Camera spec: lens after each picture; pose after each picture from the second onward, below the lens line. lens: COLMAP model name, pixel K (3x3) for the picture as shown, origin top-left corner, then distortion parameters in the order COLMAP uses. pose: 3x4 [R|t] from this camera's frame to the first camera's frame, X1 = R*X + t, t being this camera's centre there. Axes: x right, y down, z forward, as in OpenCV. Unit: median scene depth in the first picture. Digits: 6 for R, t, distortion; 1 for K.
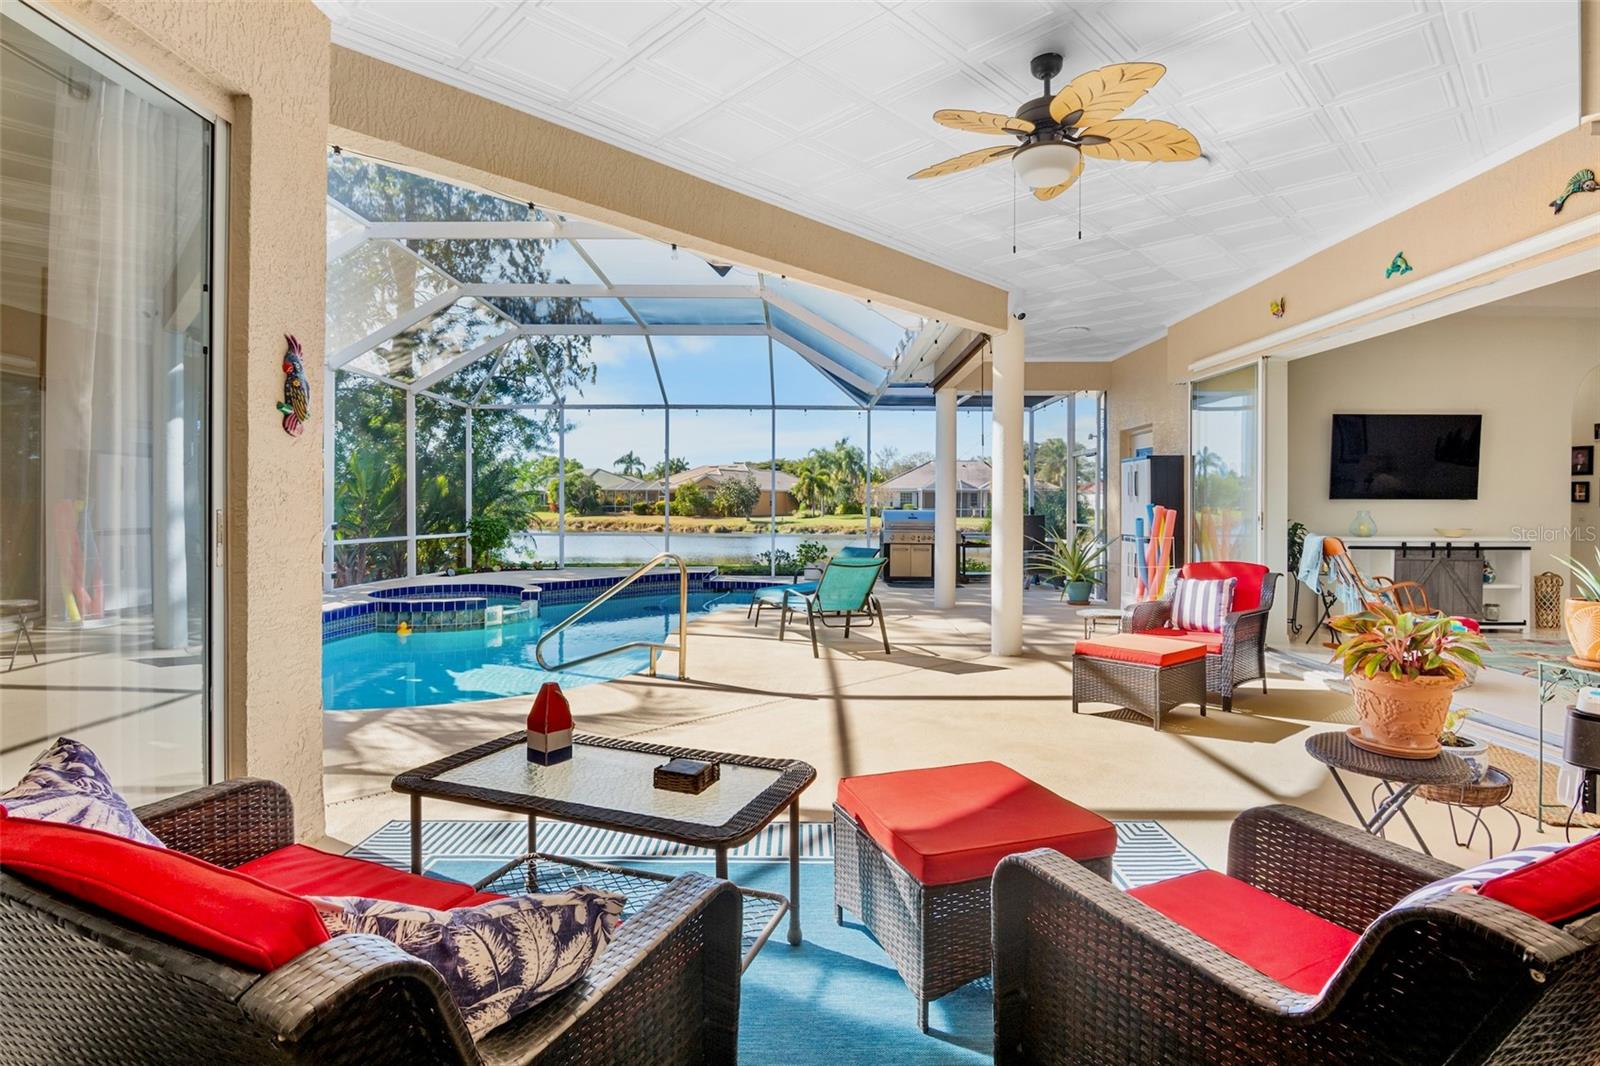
lens RADIAL K [[783.7, 0, 796.2], [0, 783.7, 508.9], [0, 0, 1]] dist [-0.008589, -0.000337]
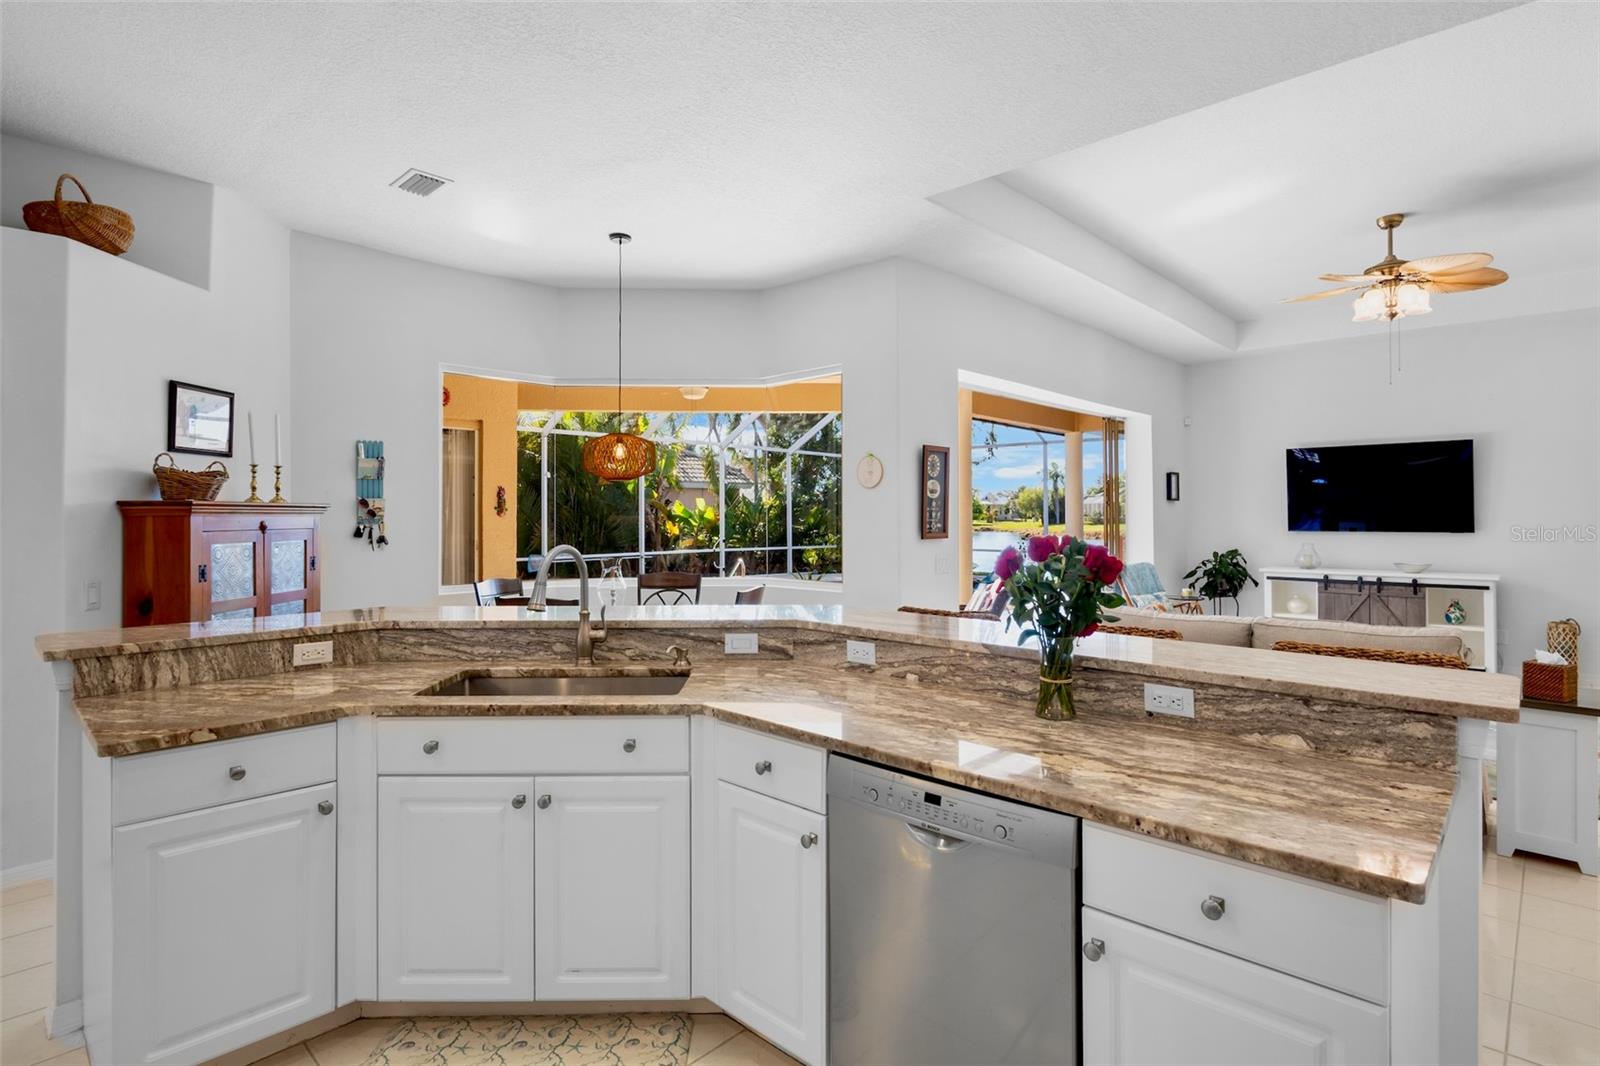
lens RADIAL K [[800.2, 0, 805.8], [0, 800.2, 509.8], [0, 0, 1]] dist [-0.007013, -0.000367]
pose [[0.734550, -0.009834, -0.678483, 0.847994], [0.002540, 0.999928, -0.011743, -0.027274], [0.678550, 0.006902, 0.734522, -0.191016]]
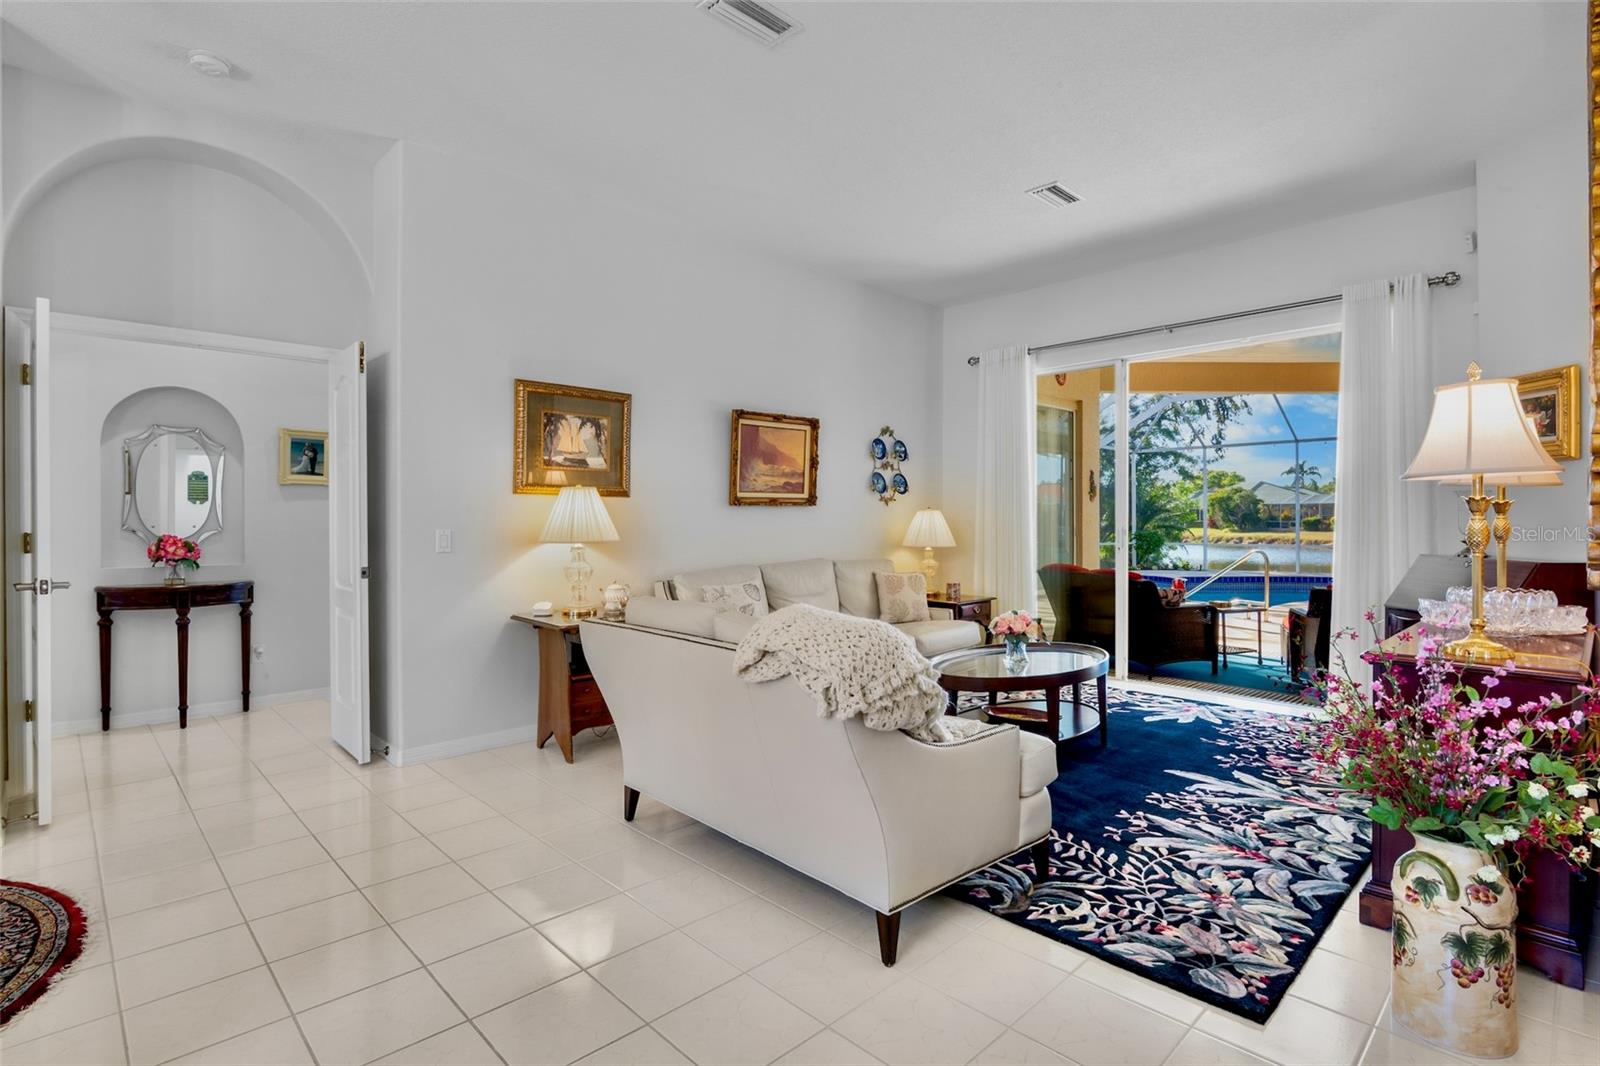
lens RADIAL K [[783.3, 0, 797.4], [0, 783.3, 519.2], [0, 0, 1]] dist [-0.009970, -0.000177]
pose [[0.704379, -0.005306, -0.709805, 0.247403], [0.000730, 0.999977, -0.006751, -0.001398], [0.709824, 0.004237, 0.704366, -0.680788]]
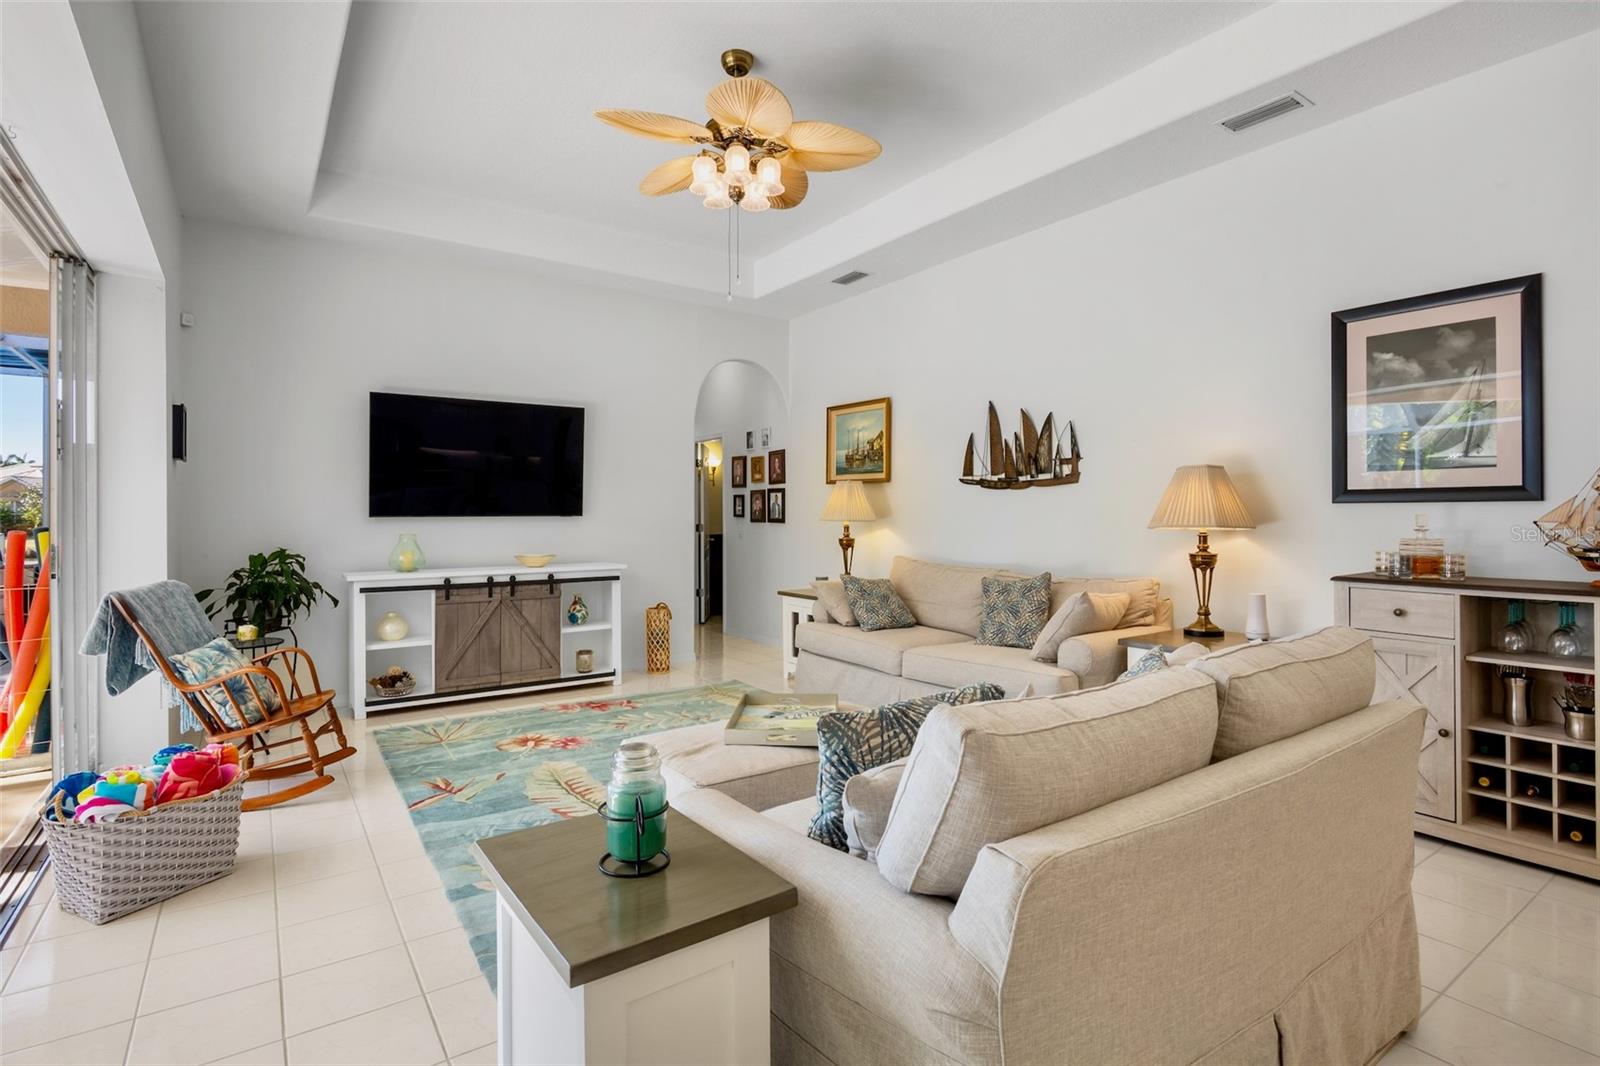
lens RADIAL K [[783.7, 0, 796.2], [0, 783.7, 508.9], [0, 0, 1]] dist [-0.008589, -0.000337]
pose [[0.814127, -0.000981, 0.580686, 0.538099], [0.008867, 0.999903, -0.010742, -0.007941], [-0.580620, 0.013894, 0.814056, 0.209709]]
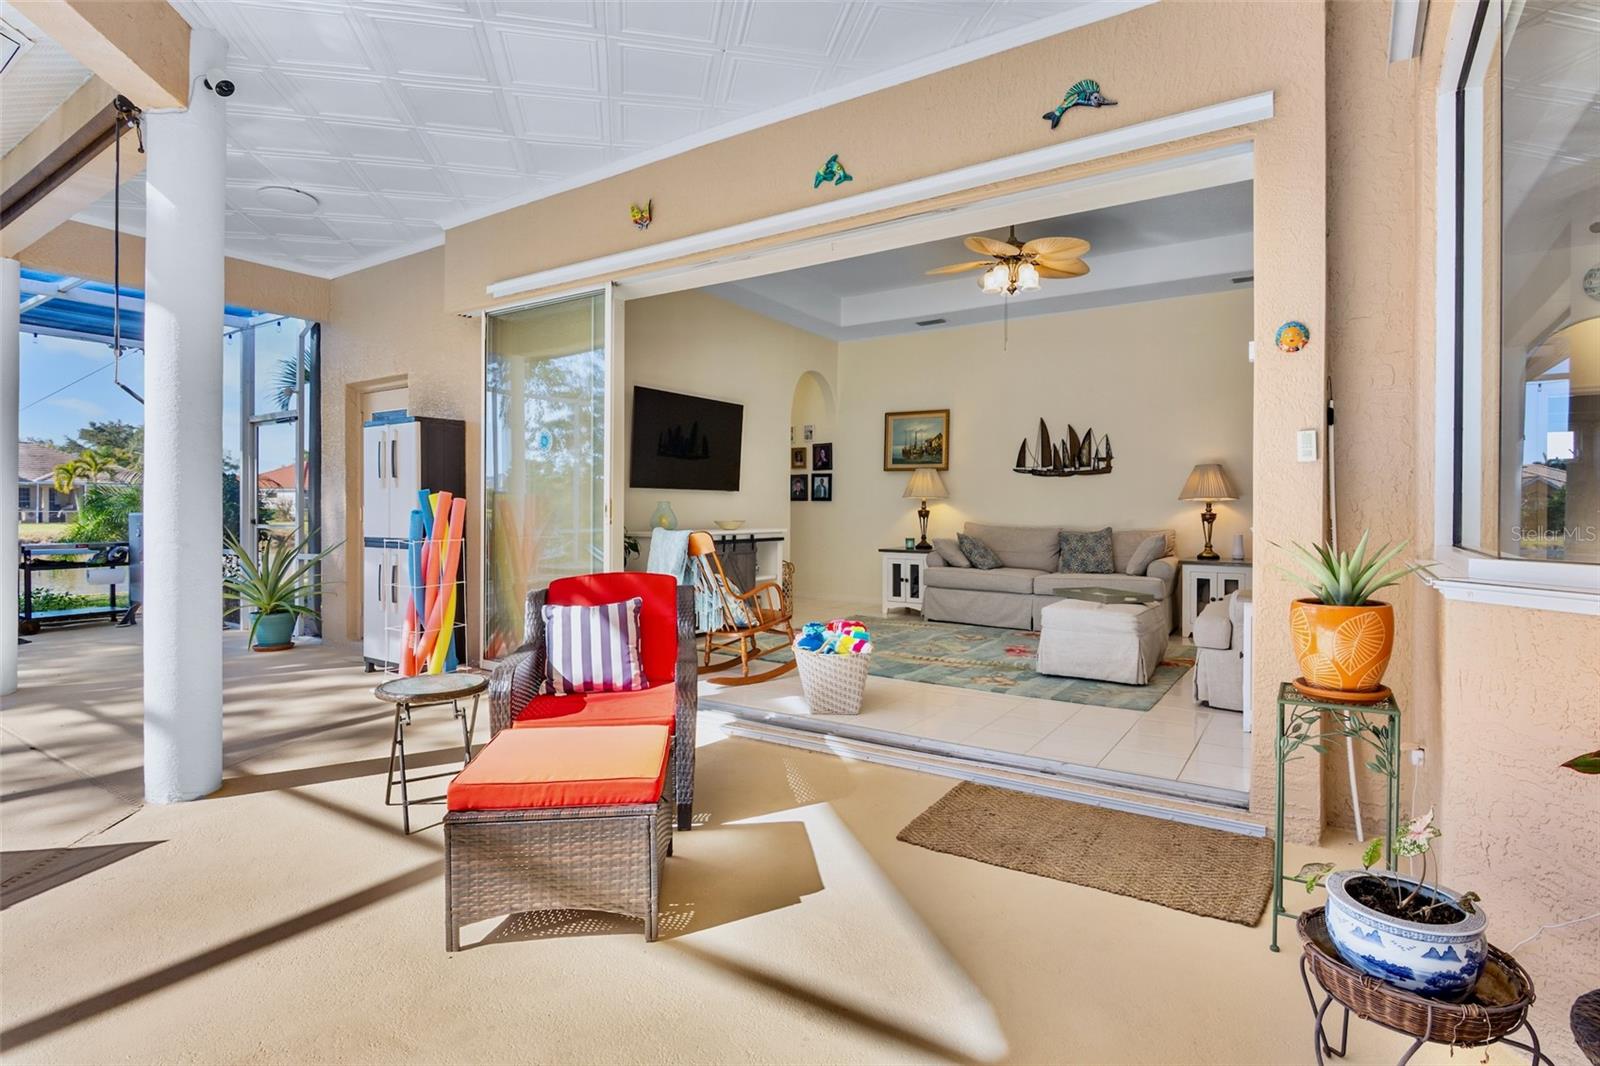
lens RADIAL K [[804.0, 0, 794.9], [0, 804.0, 513.1], [0, 0, 1]] dist [-0.009480, 0.000280]
pose [[0.544734, -0.004369, 0.838597, 0.053128], [0.002157, 0.999990, 0.003808, 0.010979], [-0.838606, -0.000265, 0.544739, 0.350161]]
